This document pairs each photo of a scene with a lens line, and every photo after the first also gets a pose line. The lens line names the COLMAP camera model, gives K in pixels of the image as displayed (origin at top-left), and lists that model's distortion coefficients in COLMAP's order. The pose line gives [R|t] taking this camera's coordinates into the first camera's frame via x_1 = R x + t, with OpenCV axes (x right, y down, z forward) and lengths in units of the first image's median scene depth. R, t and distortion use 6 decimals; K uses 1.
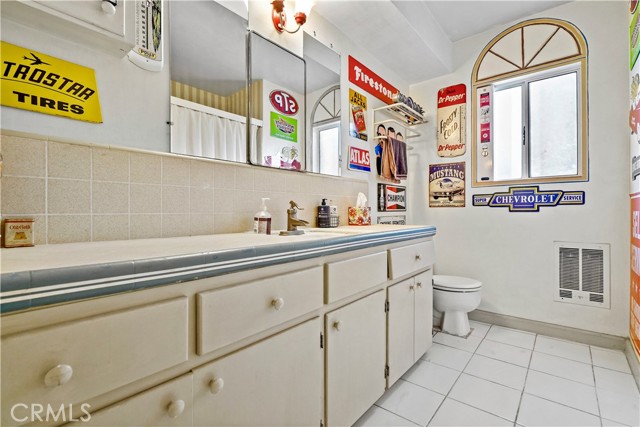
lens RADIAL K [[298.2, 0, 320.7], [0, 298.2, 215.1], [0, 0, 1]] dist [-0.003208, -0.000125]
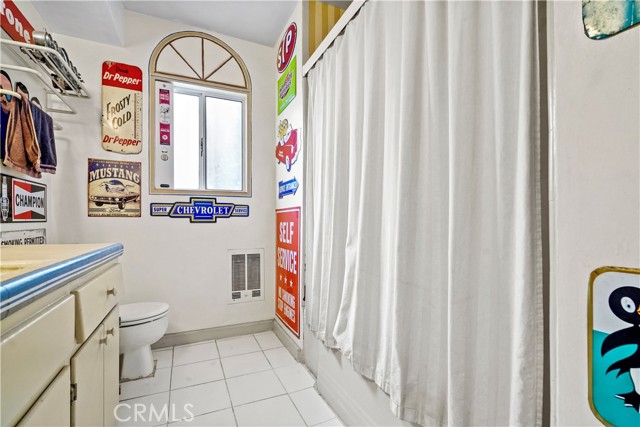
lens RADIAL K [[294.7, 0, 320.3], [0, 294.7, 224.1], [0, 0, 1]] dist [-0.009086, 0.000859]
pose [[0.428838, -0.005967, 0.903362, -0.042428], [0.010552, 0.999943, 0.001595, -0.004224], [-0.903320, 0.008848, 0.428876, 0.209094]]
